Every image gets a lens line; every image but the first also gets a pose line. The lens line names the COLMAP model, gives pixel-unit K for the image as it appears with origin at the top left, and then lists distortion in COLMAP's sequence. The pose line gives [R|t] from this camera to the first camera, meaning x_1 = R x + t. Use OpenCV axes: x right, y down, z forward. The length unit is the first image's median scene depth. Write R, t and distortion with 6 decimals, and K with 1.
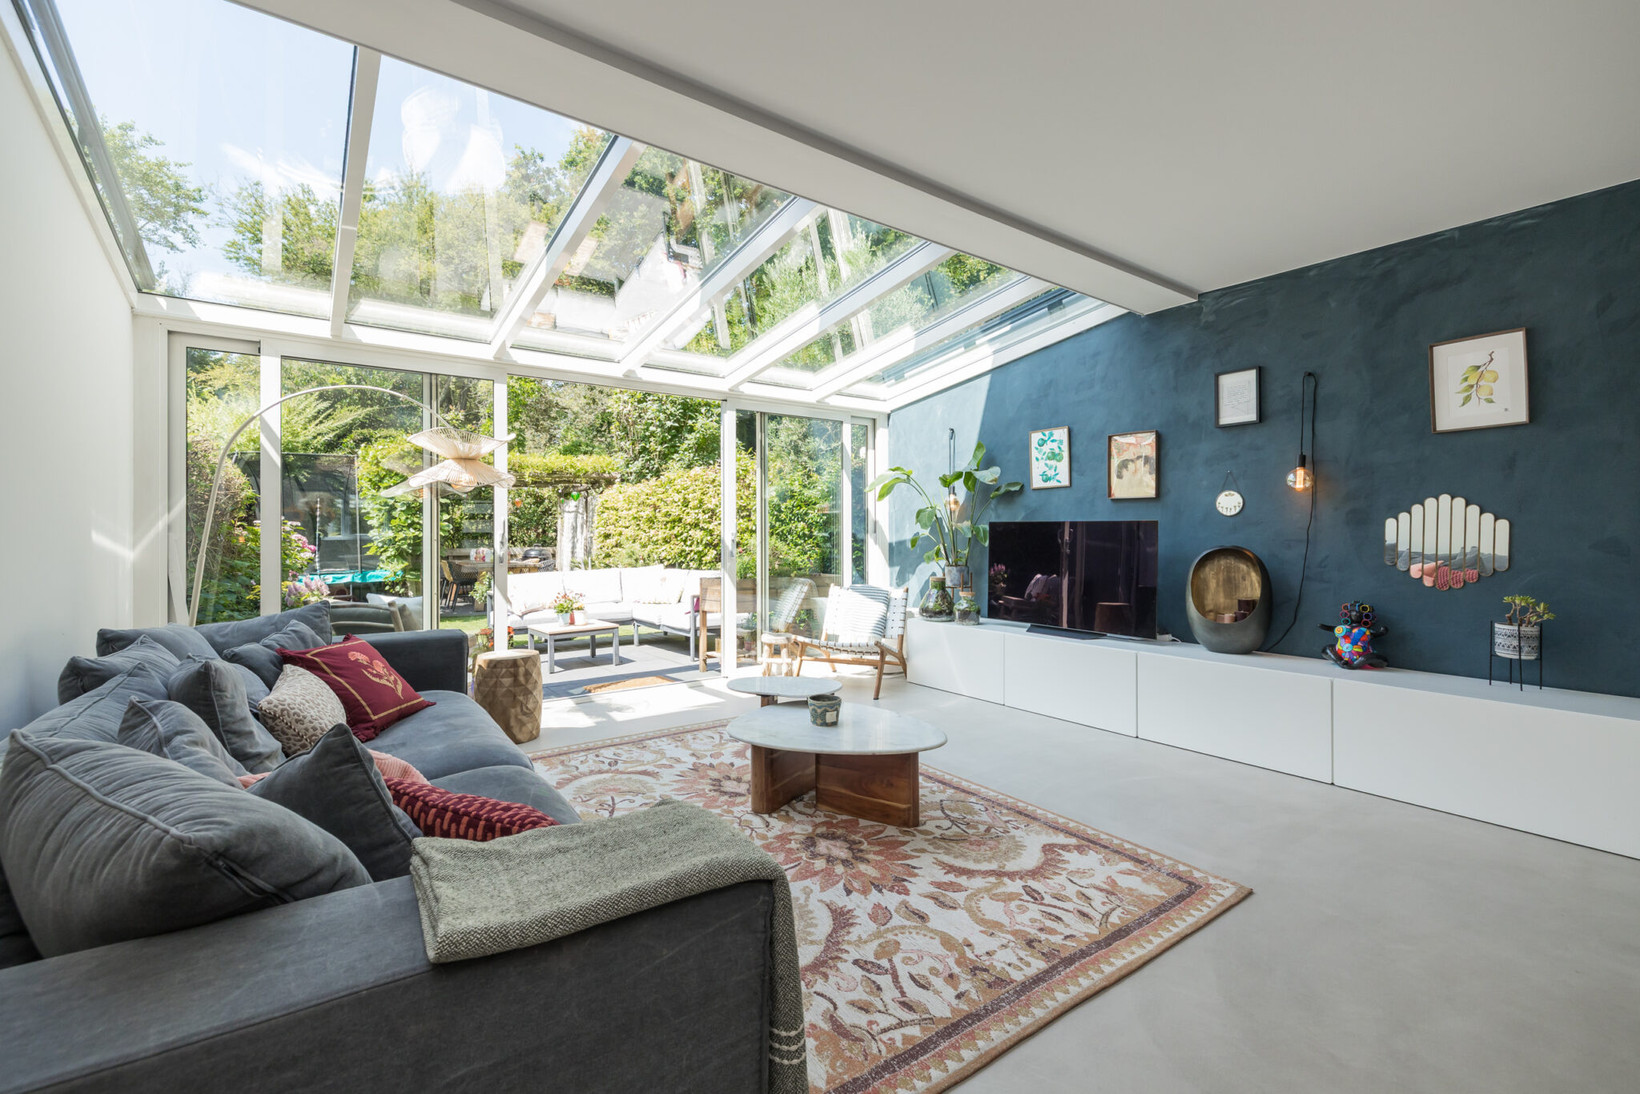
lens RADIAL K [[734.4, 0, 893.4], [0, 734.4, 530.6], [0, 0, 1]] dist [0.002088, 0.000741]
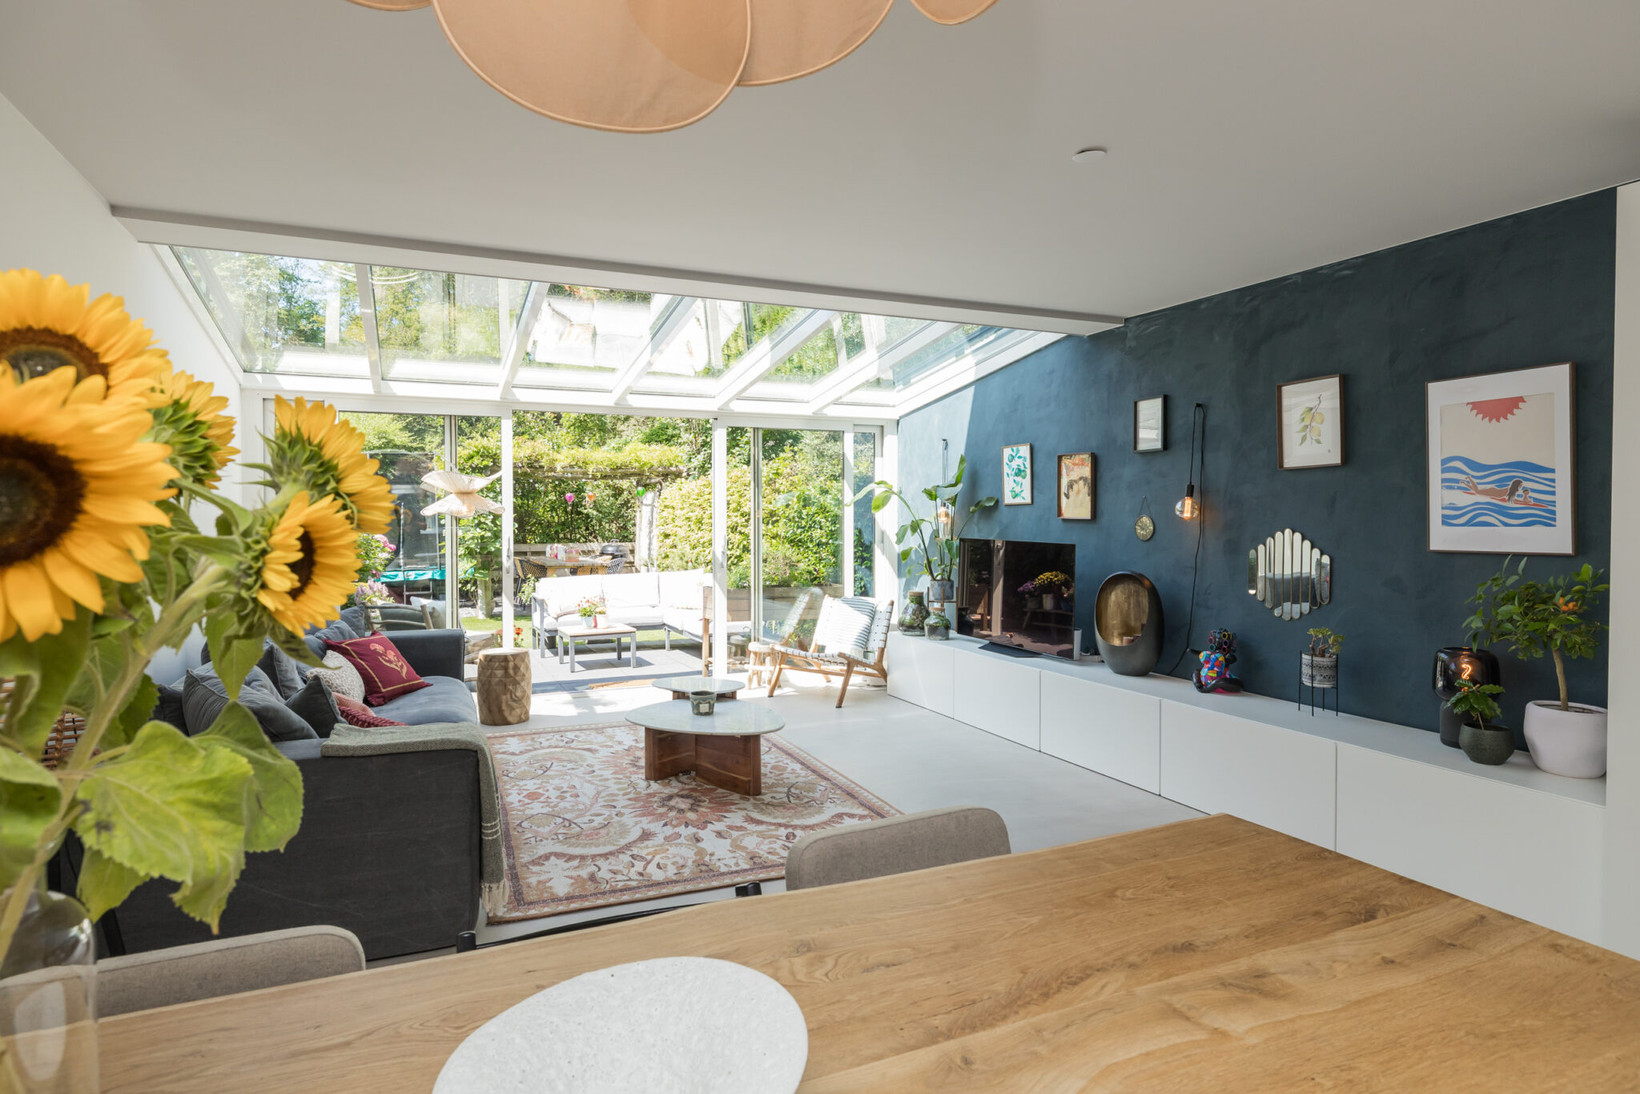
lens RADIAL K [[950.5, 0, 890.6], [0, 950.5, 535.3], [0, 0, 1]] dist [-0.001143, -0.001707]
pose [[0.977360, 0.009484, -0.211372, 0.436672], [-0.004962, 0.999748, 0.021912, -0.060465], [0.211526, -0.020367, 0.977160, -0.395008]]
